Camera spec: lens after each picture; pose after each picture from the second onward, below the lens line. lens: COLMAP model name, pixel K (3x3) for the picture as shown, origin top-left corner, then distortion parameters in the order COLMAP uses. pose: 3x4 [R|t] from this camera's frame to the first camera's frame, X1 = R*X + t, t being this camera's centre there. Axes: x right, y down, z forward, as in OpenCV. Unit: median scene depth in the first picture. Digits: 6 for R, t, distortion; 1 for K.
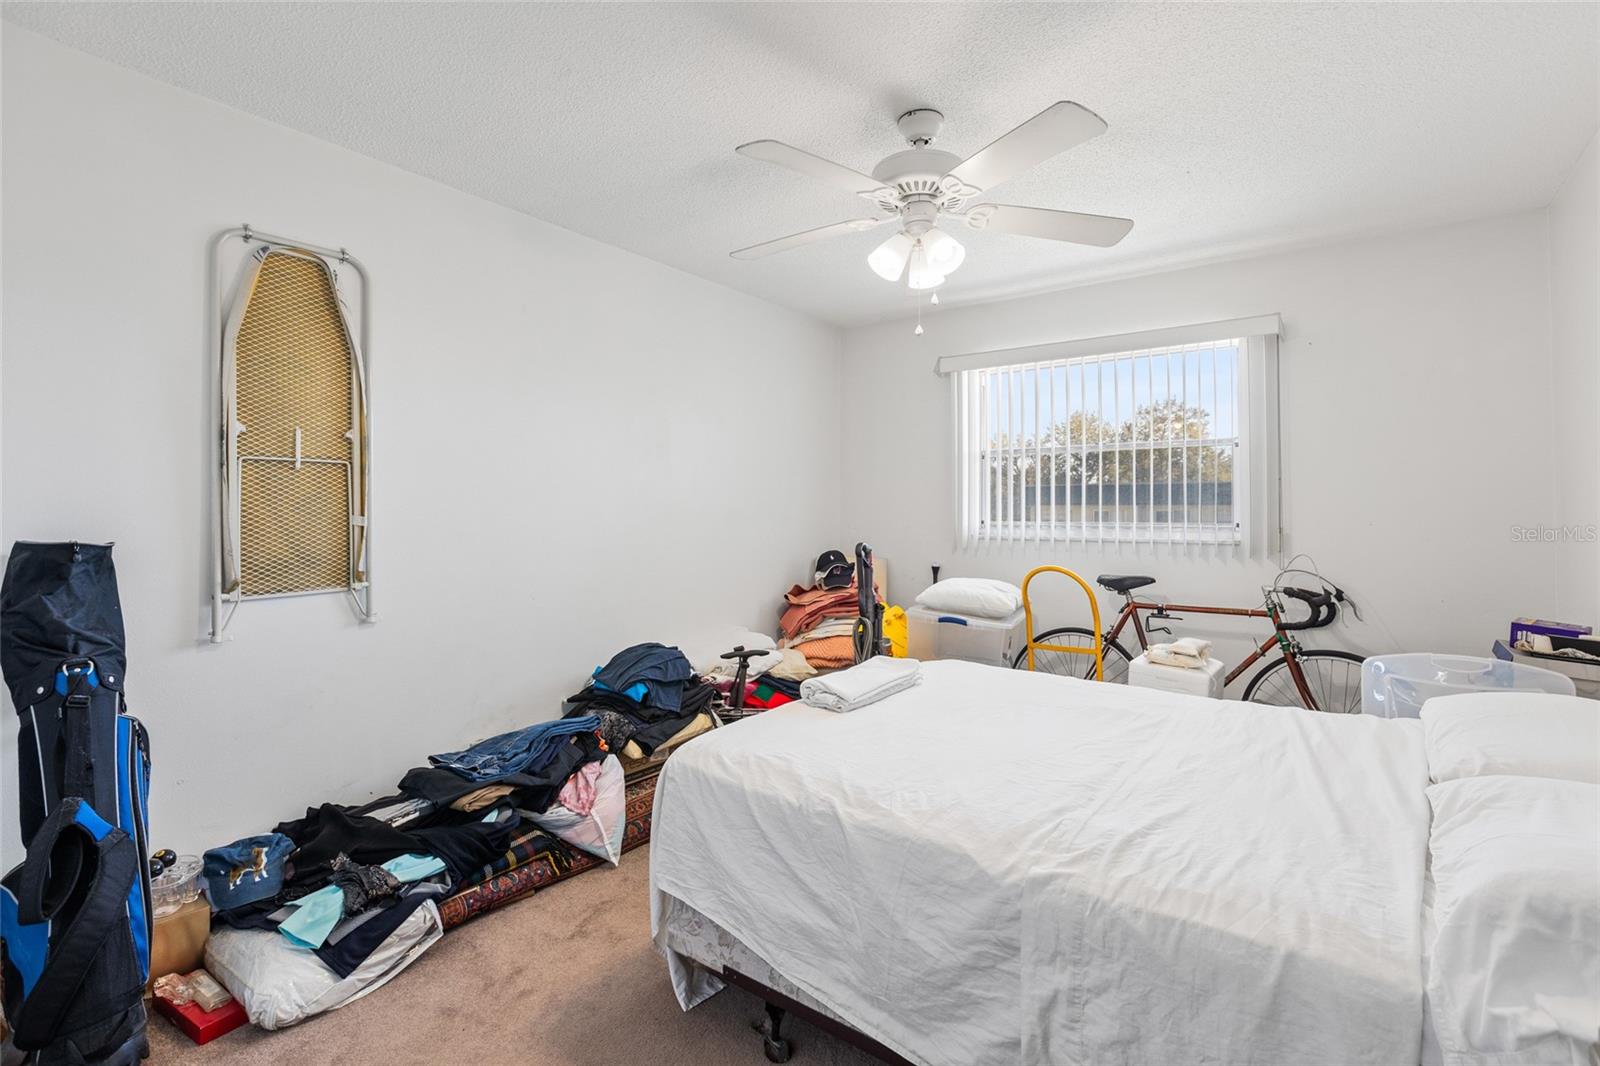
lens RADIAL K [[728.5, 0, 799.6], [0, 728.5, 519.2], [0, 0, 1]] dist [0.001396, -0.000367]
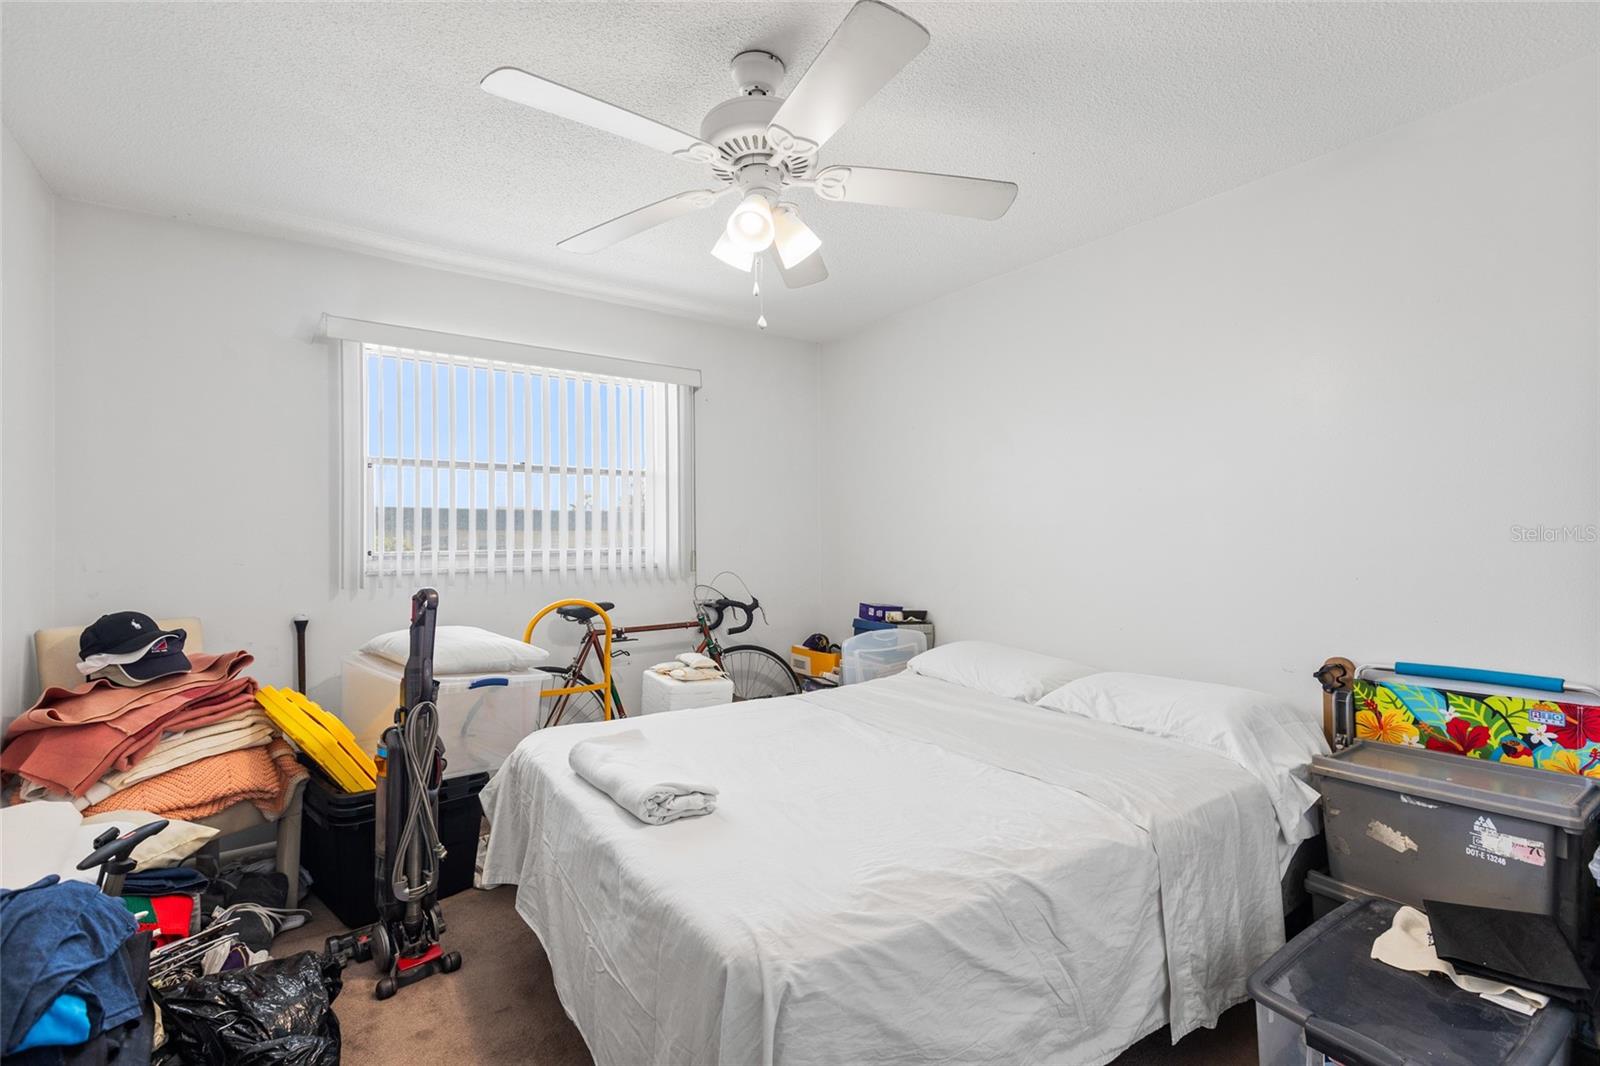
lens RADIAL K [[728.5, 0, 804.1], [0, 728.5, 541.0], [0, 0, 1]] dist [0.001396, -0.000367]
pose [[0.308649, -0.009023, 0.951133, -0.389828], [0.012718, 0.999905, 0.005359, -0.007161], [-0.951091, 0.010442, 0.308735, 0.436911]]
